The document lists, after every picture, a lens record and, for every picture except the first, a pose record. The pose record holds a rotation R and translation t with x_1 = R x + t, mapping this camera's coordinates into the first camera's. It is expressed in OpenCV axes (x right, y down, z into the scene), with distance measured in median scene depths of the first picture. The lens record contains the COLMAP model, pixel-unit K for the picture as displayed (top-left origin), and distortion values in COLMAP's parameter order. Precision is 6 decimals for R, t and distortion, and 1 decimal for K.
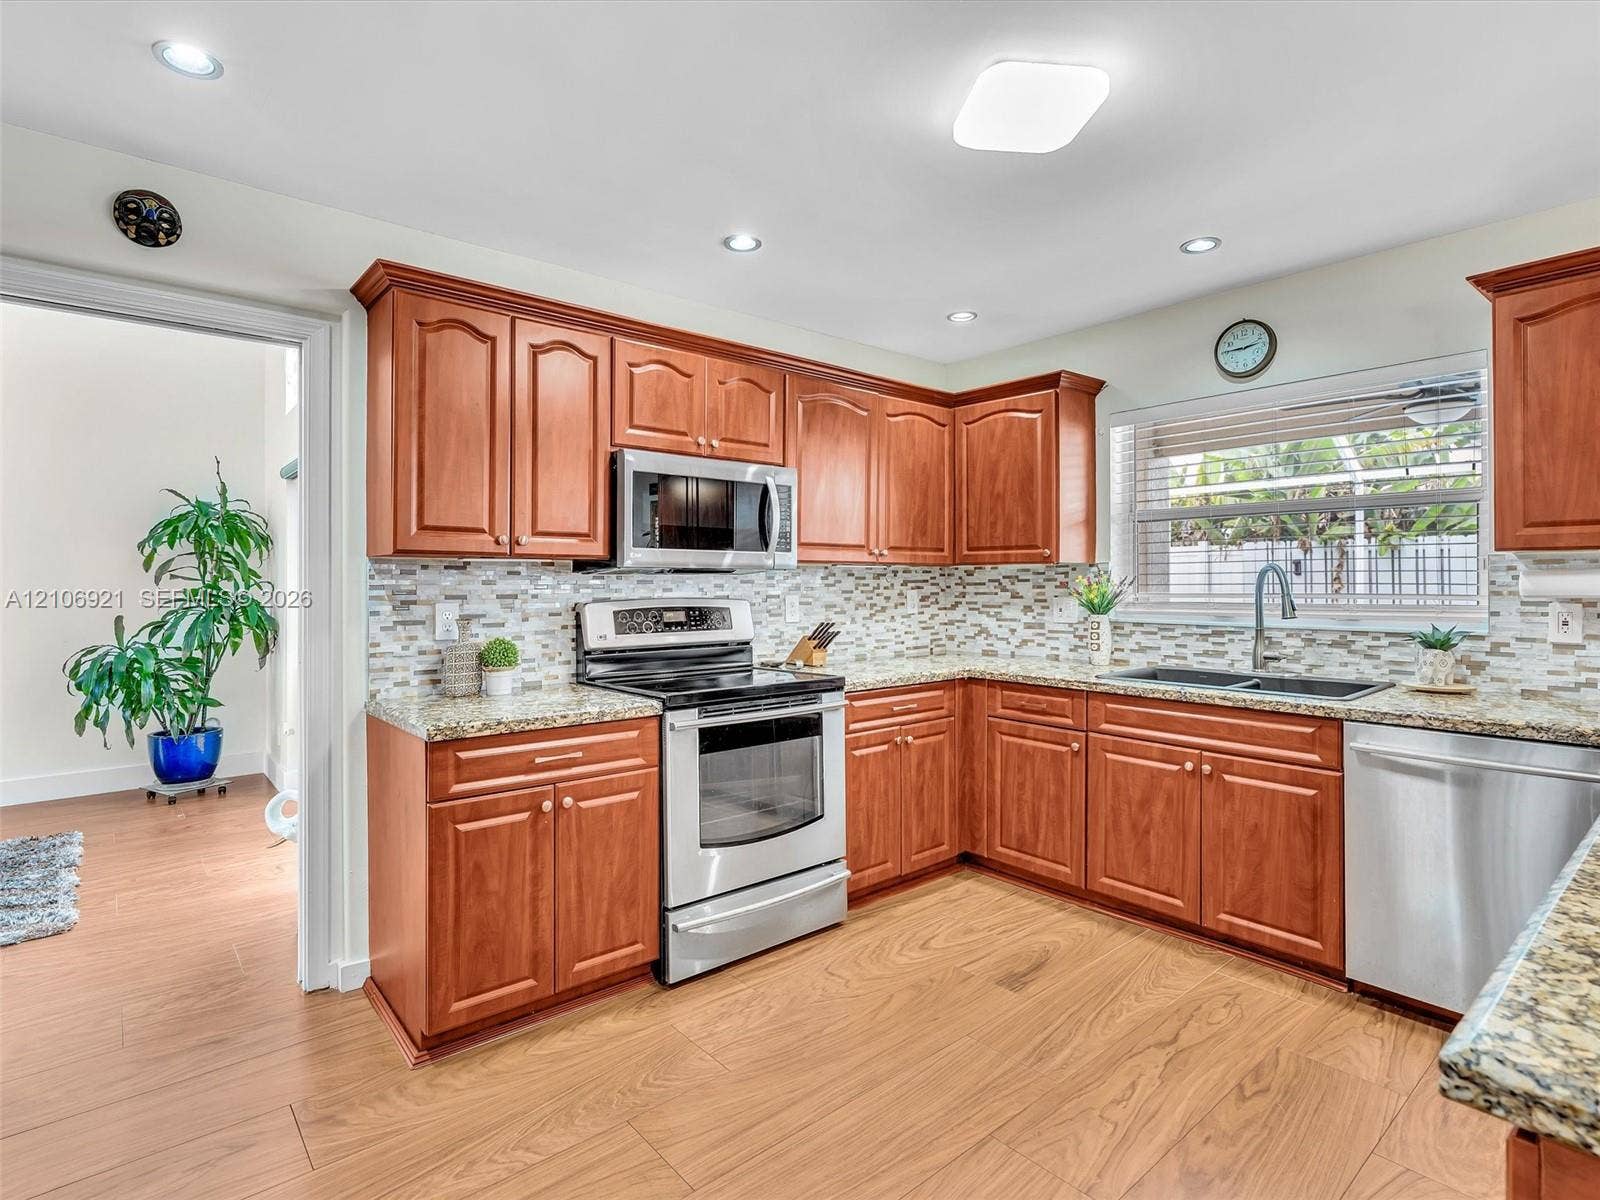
lens RADIAL K [[812.3, 0, 790.6], [0, 812.3, 577.0], [0, 0, 1]] dist [-0.007461, 0.002093]
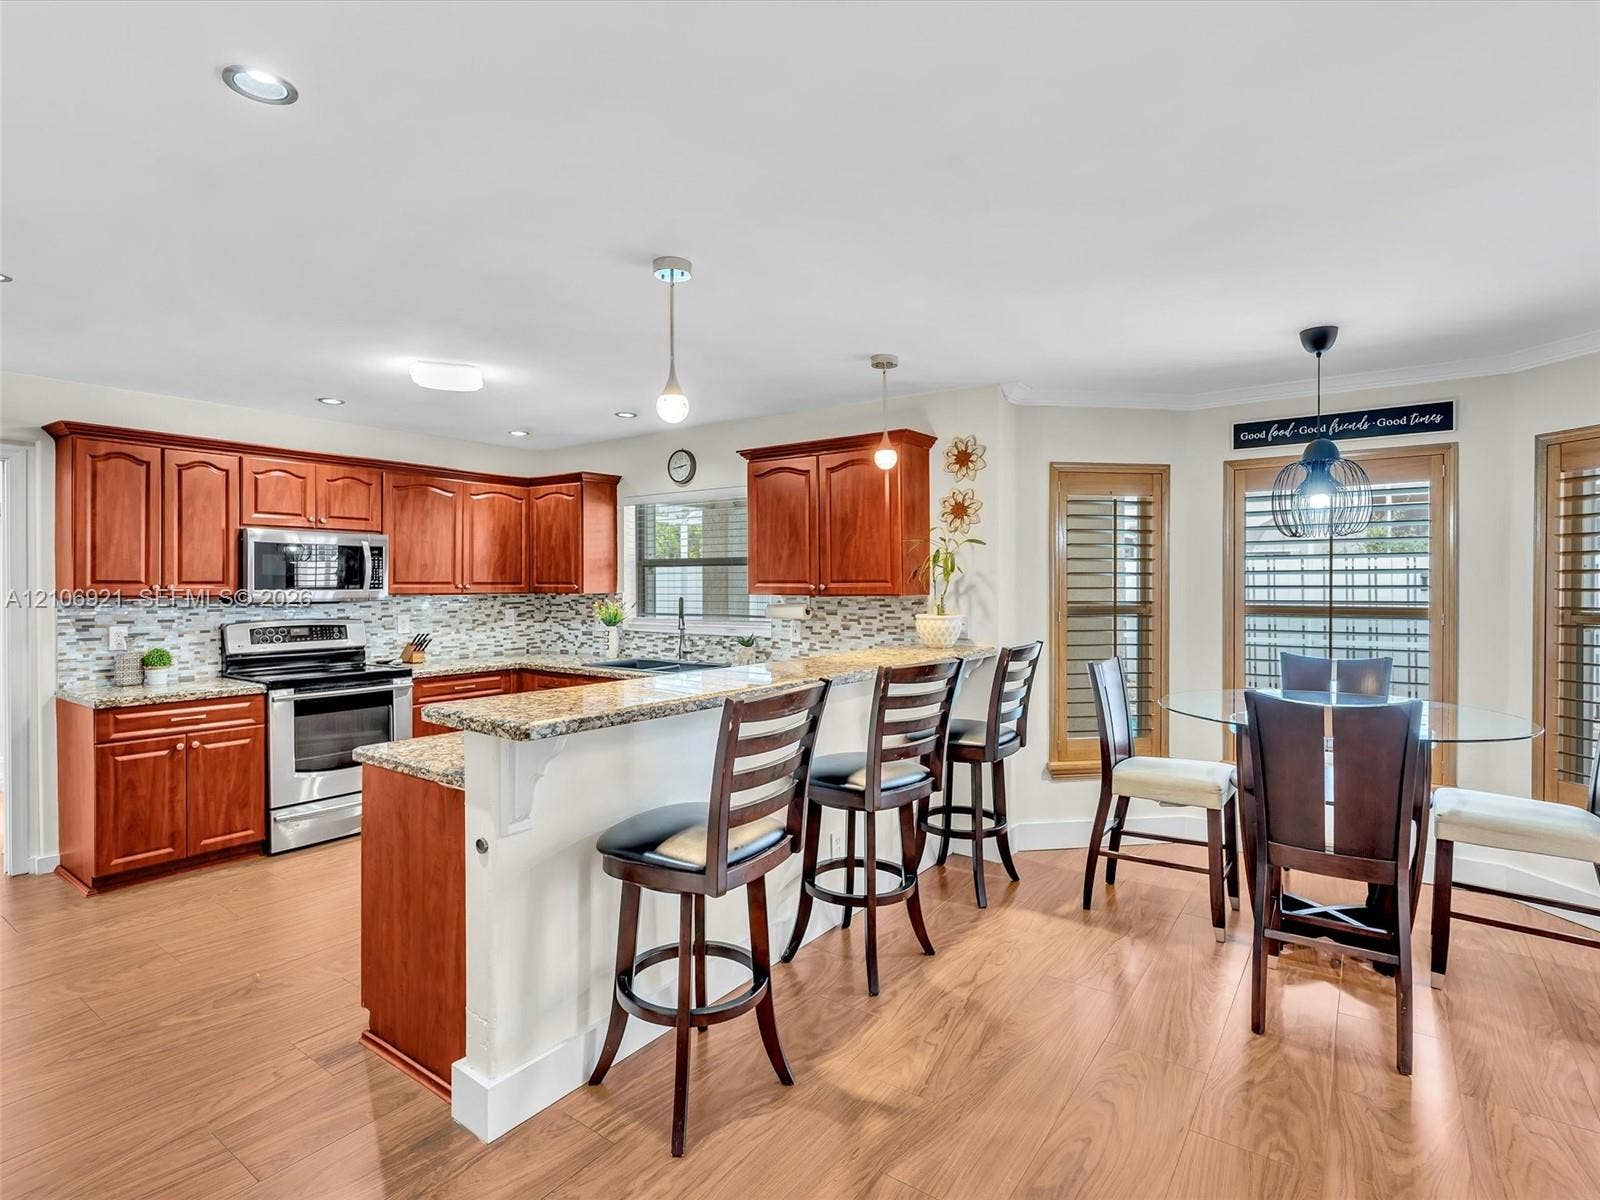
lens RADIAL K [[812.3, 0, 798.1], [0, 812.3, 585.5], [0, 0, 1]] dist [-0.007461, 0.002093]
pose [[0.970414, 0.001255, 0.241444, 0.456513], [-0.003635, 0.999949, 0.009415, -0.063725], [-0.241419, -0.010014, 0.970369, -0.799084]]
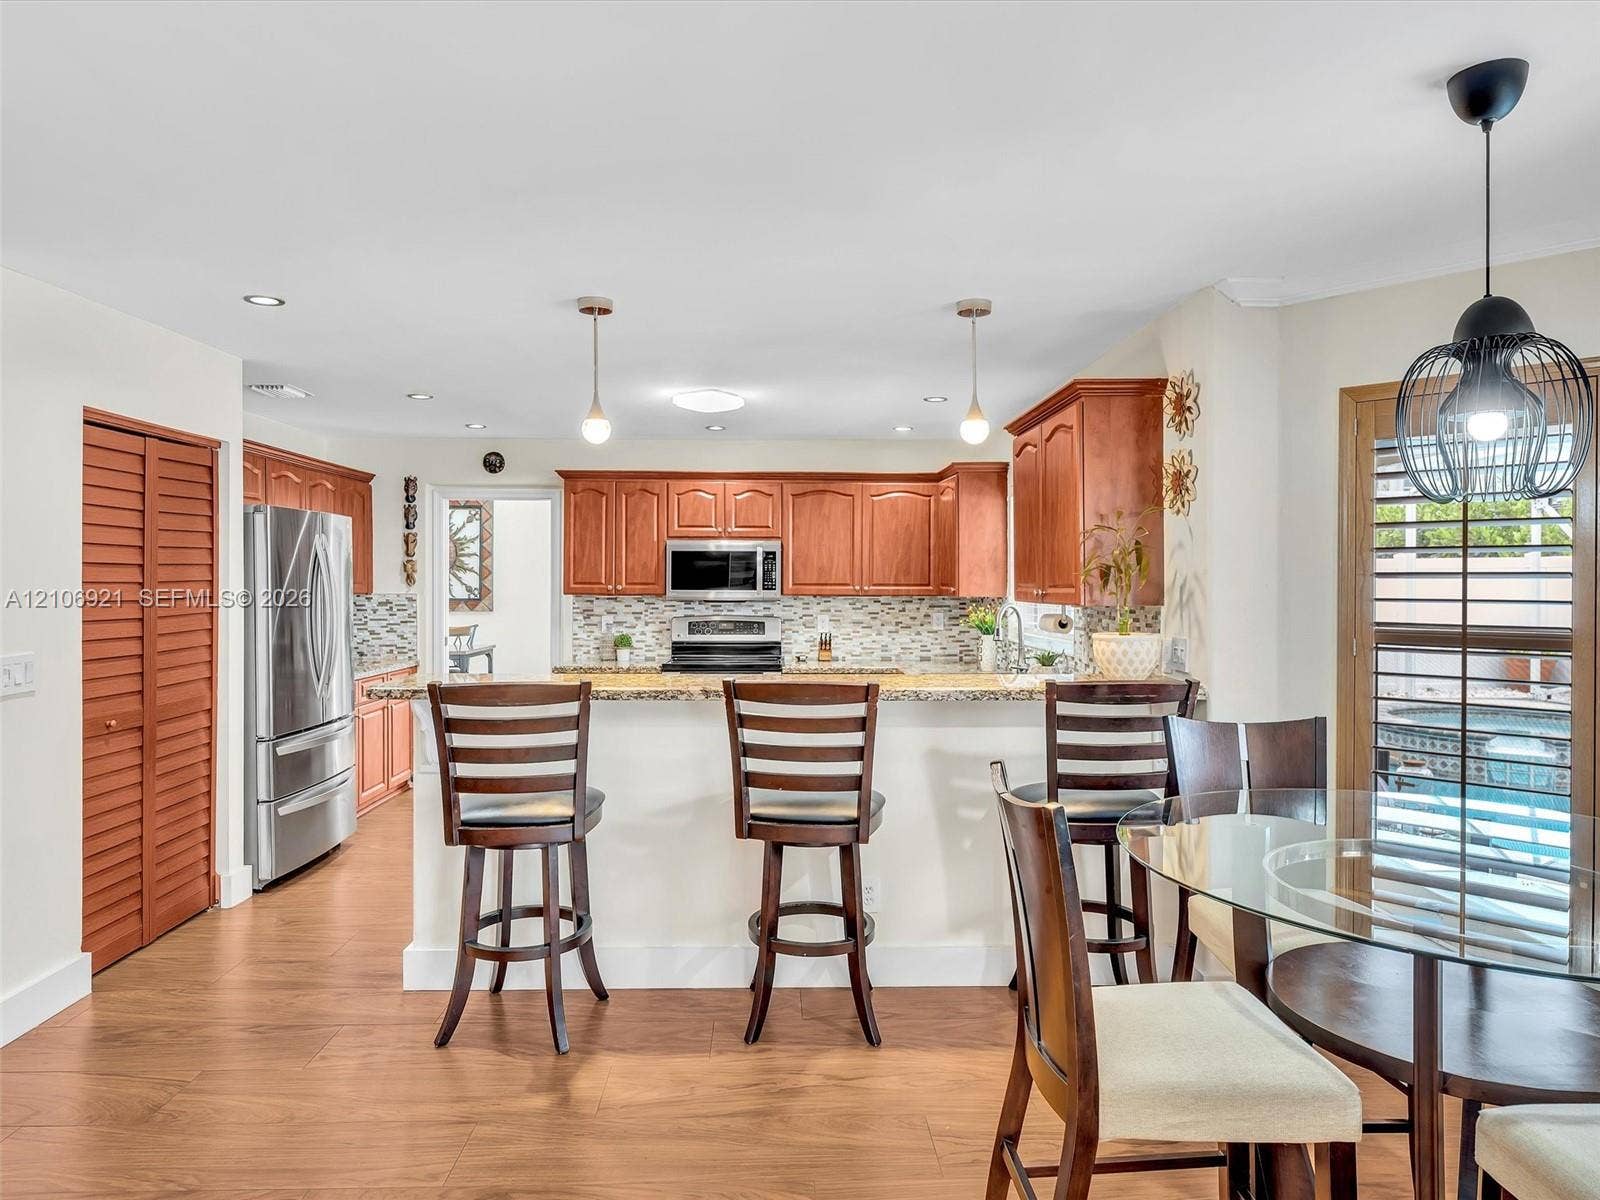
lens RADIAL K [[1011.2, 0, 790.9], [0, 1011.2, 576.3], [0, 0, 1]] dist [0.004492, -0.001024]
pose [[0.772095, 0.001463, -0.635506, 1.573920], [0.000708, 0.999995, 0.003163, -0.076107], [0.635507, -0.002892, 0.772090, -0.696670]]
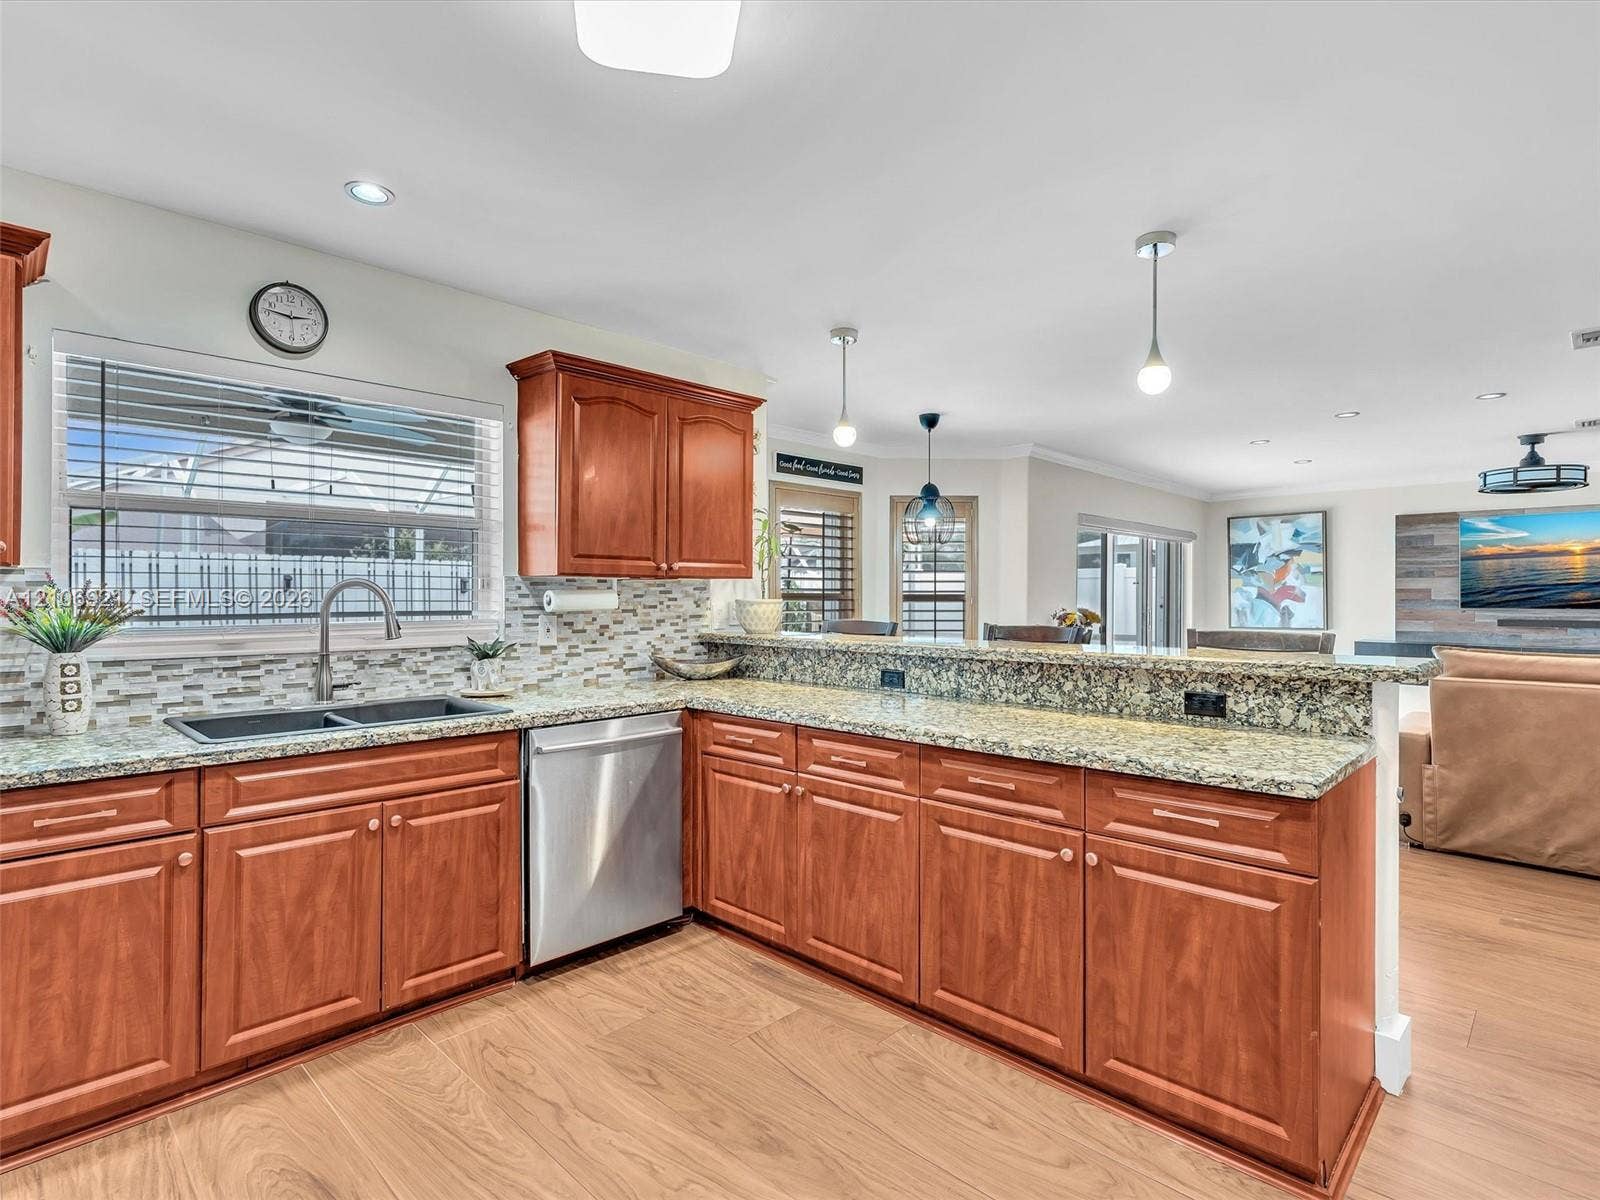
lens RADIAL K [[812.3, 0, 798.2], [0, 812.3, 591.9], [0, 0, 1]] dist [-0.007461, 0.002093]
pose [[-0.101363, 0.008361, 0.994814, -0.372757], [-0.006618, 0.999937, -0.009079, 0.002855], [-0.994828, -0.007504, -0.101301, 0.664961]]
